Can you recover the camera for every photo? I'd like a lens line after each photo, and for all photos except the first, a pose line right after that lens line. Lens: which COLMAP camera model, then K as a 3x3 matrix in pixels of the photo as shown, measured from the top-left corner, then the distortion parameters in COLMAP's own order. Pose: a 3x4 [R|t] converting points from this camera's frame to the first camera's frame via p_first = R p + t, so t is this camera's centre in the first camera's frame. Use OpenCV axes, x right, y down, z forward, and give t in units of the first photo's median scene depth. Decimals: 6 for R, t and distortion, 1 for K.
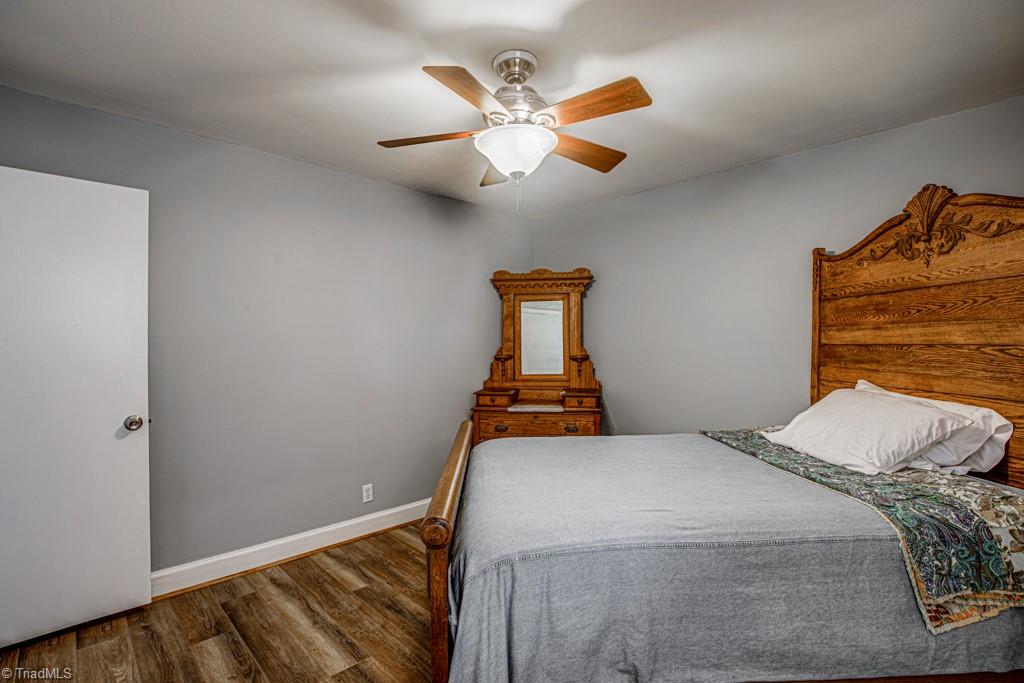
lens RADIAL K [[472.5, 0, 512.5], [0, 472.5, 338.6], [0, 0, 1]] dist [-0.024587, 0.003413]
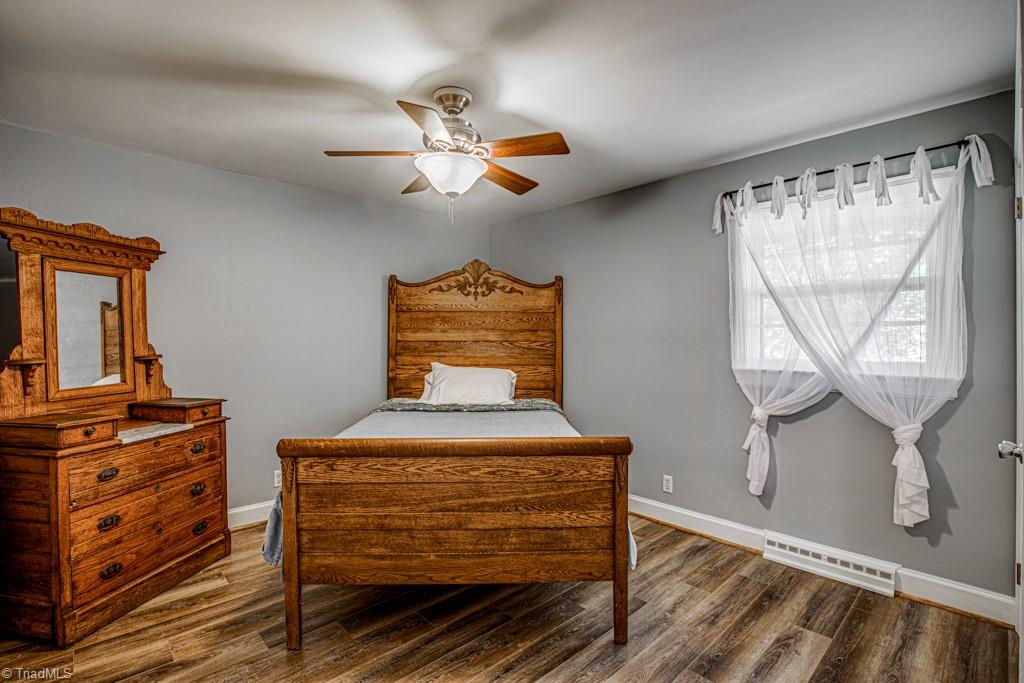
lens RADIAL K [[472.5, 0, 510.6], [0, 472.5, 345.7], [0, 0, 1]] dist [-0.024587, 0.003413]
pose [[0.040146, -0.009470, 0.999149, -0.843017], [-0.013231, 0.999862, 0.010009, 0.008137], [-0.999106, -0.013621, 0.040015, 0.603428]]
